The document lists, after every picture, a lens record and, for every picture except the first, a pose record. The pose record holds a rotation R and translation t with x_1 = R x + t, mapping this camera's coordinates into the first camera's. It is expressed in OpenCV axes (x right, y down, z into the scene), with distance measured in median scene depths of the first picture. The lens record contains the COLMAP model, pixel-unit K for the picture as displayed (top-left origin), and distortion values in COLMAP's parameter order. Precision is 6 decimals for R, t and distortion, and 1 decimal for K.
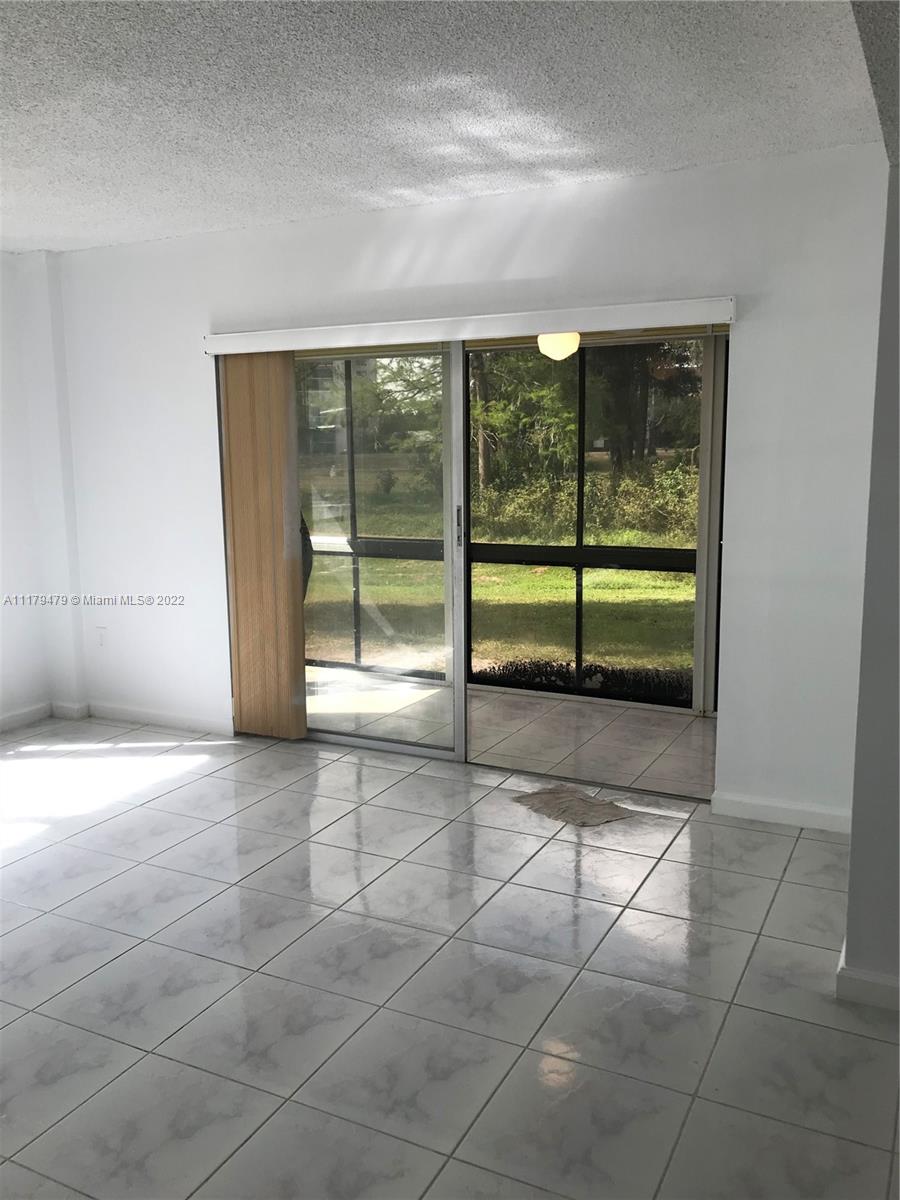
lens RADIAL K [[980.5, 0, 454.9], [0, 980.5, 592.0], [0, 0, 1]] dist [0.030133, -0.032552]
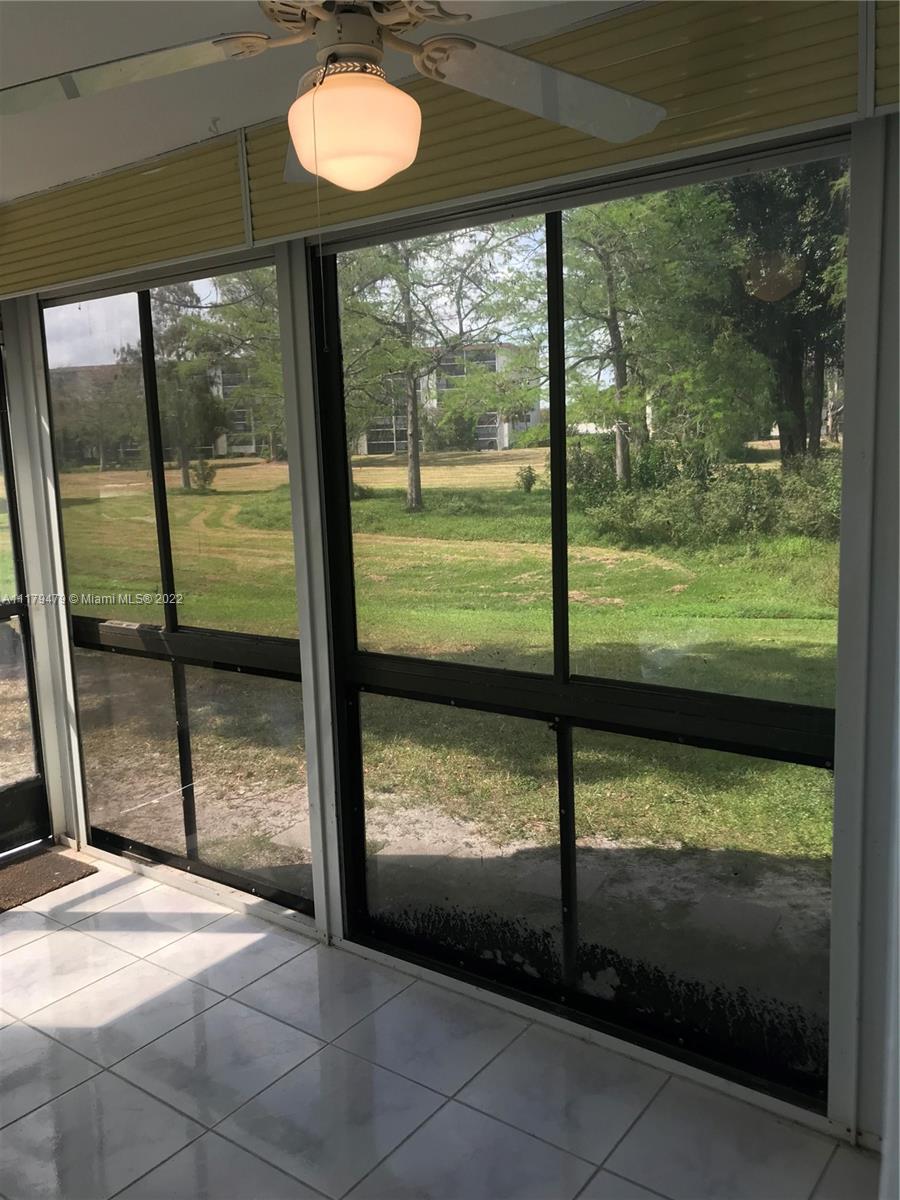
lens RADIAL K [[980.5, 0, 446.8], [0, 980.5, 613.4], [0, 0, 1]] dist [0.030133, -0.032552]
pose [[0.984473, 0.015317, -0.174869, 0.147073], [-0.010288, 0.999508, 0.029628, -0.088439], [0.175236, -0.027369, 0.984146, 0.546096]]
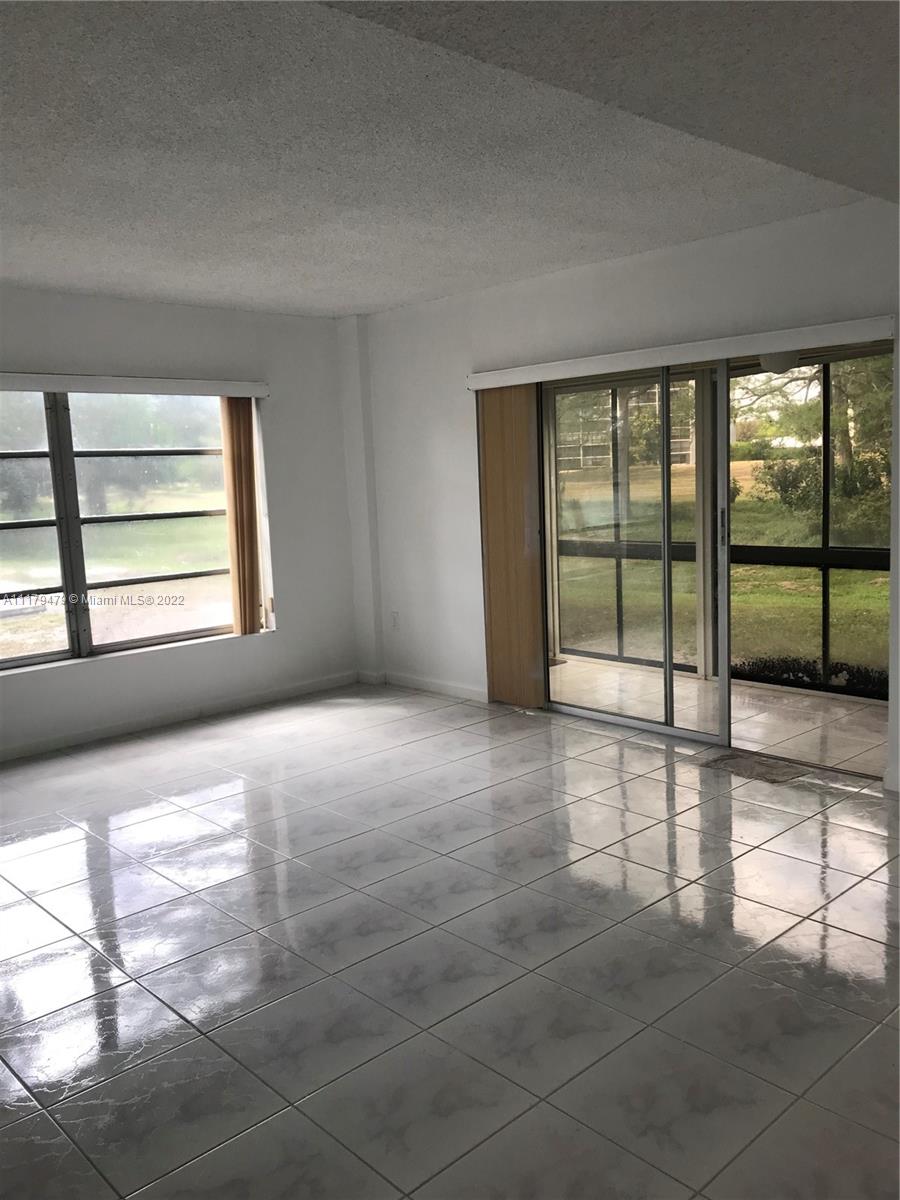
lens RADIAL K [[980.5, 0, 455.8], [0, 980.5, 596.8], [0, 0, 1]] dist [0.030133, -0.032552]
pose [[0.937763, 0.017808, -0.346820, 0.119085], [-0.020142, 0.999792, -0.003128, 0.015930], [0.346692, 0.009919, 0.937926, -0.112852]]
